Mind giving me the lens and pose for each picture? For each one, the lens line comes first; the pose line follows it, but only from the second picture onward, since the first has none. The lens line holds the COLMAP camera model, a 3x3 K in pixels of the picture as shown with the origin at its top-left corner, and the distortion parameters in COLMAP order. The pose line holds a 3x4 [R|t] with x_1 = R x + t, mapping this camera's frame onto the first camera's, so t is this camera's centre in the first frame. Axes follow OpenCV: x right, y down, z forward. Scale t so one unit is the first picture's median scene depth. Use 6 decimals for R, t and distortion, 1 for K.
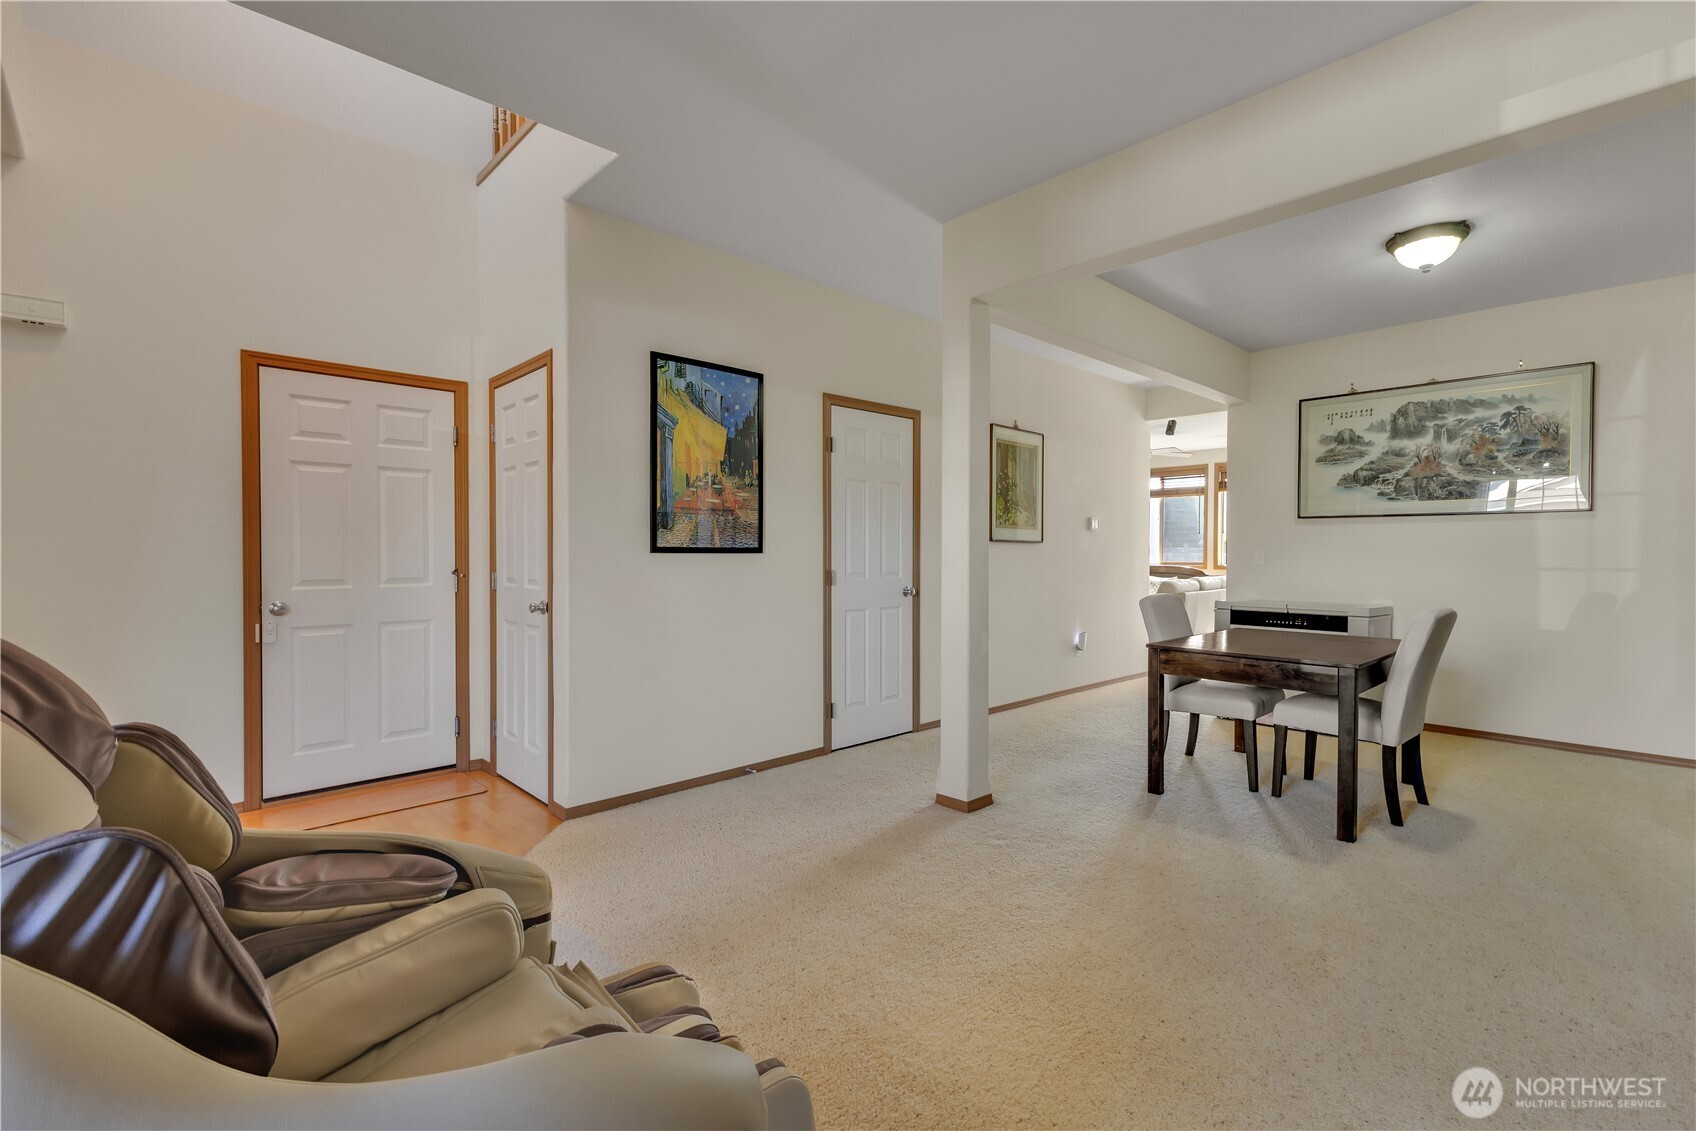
lens RADIAL K [[758.7, 0, 860.0], [0, 758.7, 556.0], [0, 0, 1]] dist [0.020170, -0.000039]
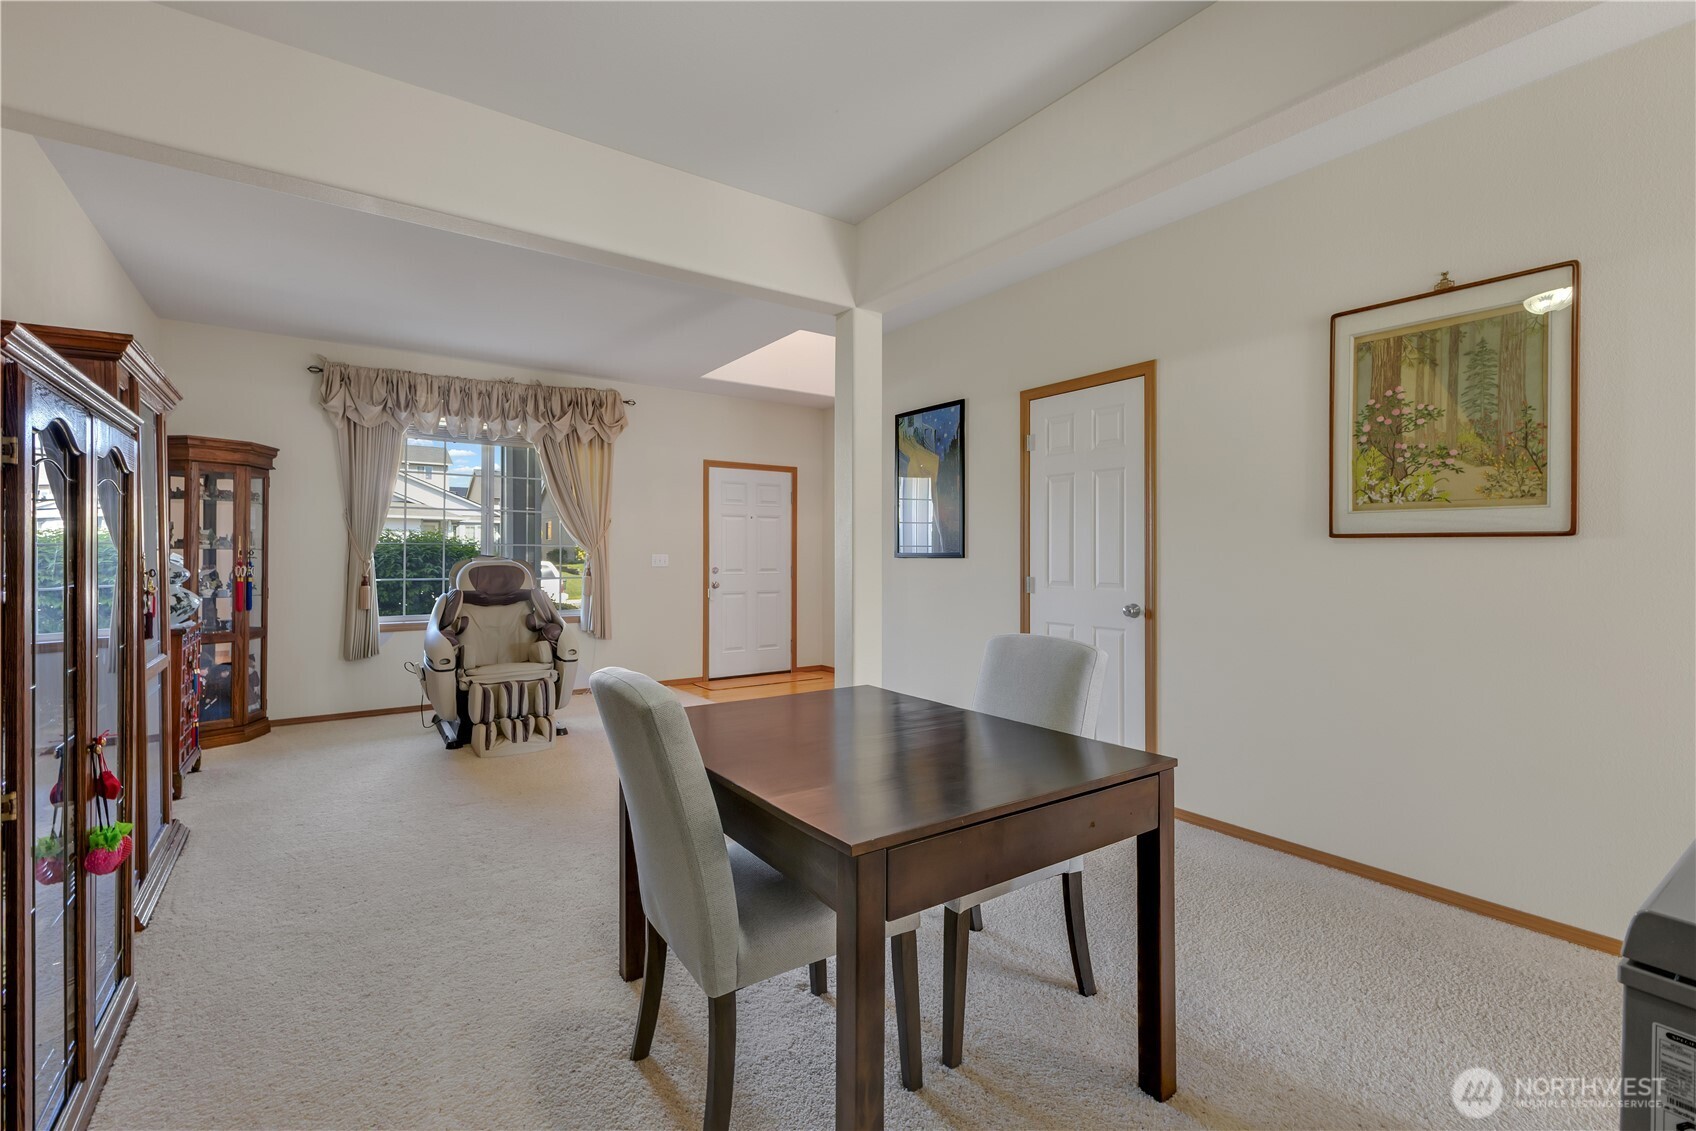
lens RADIAL K [[758.7, 0, 849.6], [0, 758.7, 559.3], [0, 0, 1]] dist [0.020170, -0.000039]
pose [[-0.156532, 0.000987, -0.987672, 0.695373], [-0.013526, 0.999904, 0.003143, -0.001614], [0.987580, 0.013851, -0.156504, 0.694659]]
